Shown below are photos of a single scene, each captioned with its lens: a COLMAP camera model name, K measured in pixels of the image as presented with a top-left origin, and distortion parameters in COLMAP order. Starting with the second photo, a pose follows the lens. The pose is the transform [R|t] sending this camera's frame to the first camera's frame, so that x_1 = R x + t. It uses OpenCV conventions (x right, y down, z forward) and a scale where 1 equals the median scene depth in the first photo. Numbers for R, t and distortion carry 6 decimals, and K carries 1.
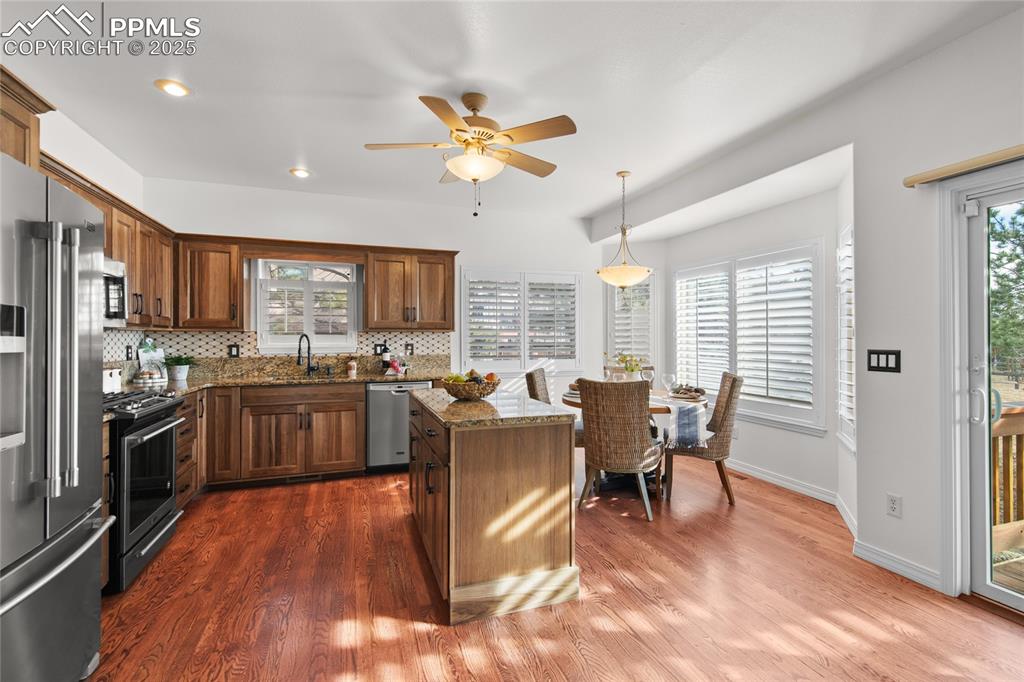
lens RADIAL K [[477.5, 0, 519.9], [0, 477.5, 337.7], [0, 0, 1]] dist [0.022198, -0.001887]
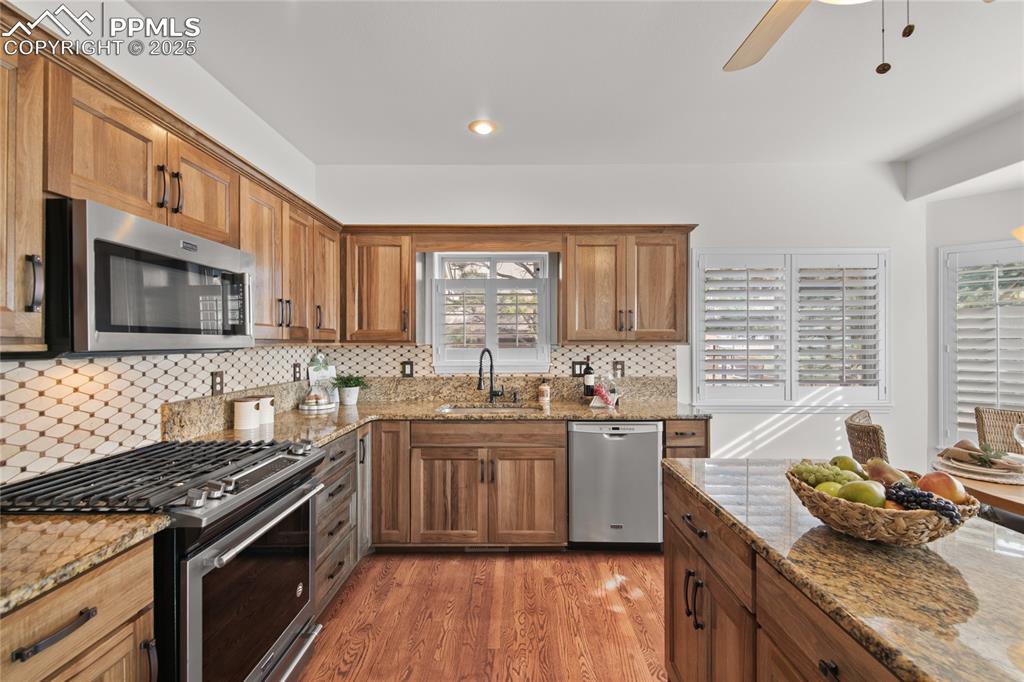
lens RADIAL K [[446.7, 0, 520.3], [0, 446.7, 342.4], [0, 0, 1]] dist [0.011624, -0.004897]
pose [[0.942308, 0.001151, -0.334744, -0.174338], [0.000307, 0.999991, 0.004300, -0.022036], [0.334746, -0.004155, 0.942299, 0.378583]]
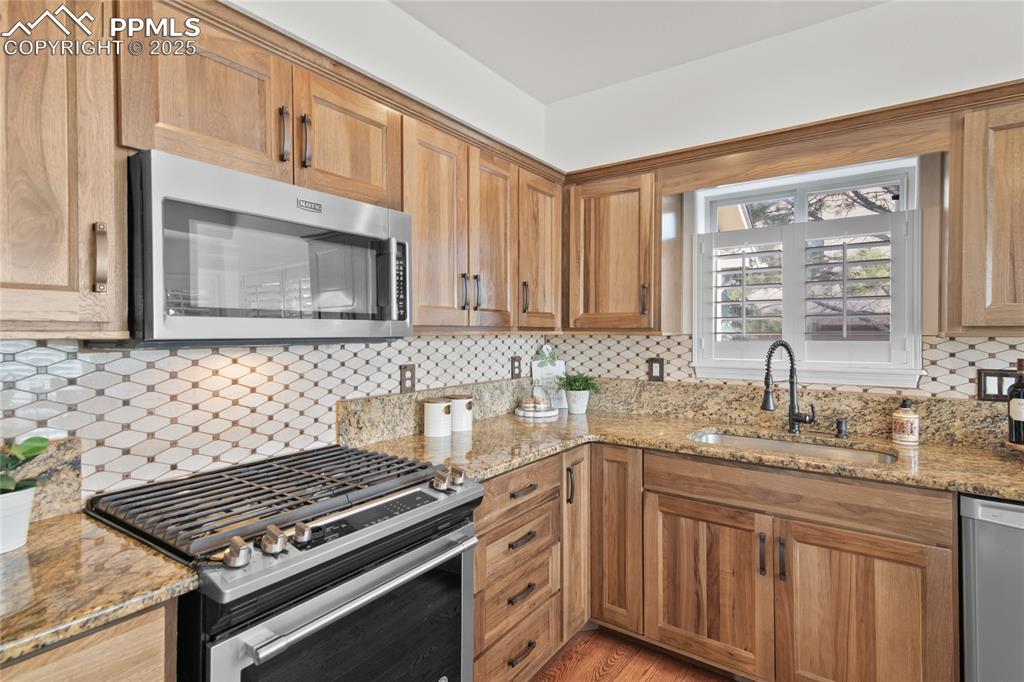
lens RADIAL K [[521.5, 0, 516.0], [0, 521.5, 334.2], [0, 0, 1]] dist [0.029694, -0.005457]
pose [[0.577550, 0.007294, -0.816323, -0.204294], [0.000357, 0.999958, 0.009188, -0.020390], [0.816356, -0.005598, 0.577523, 0.551408]]
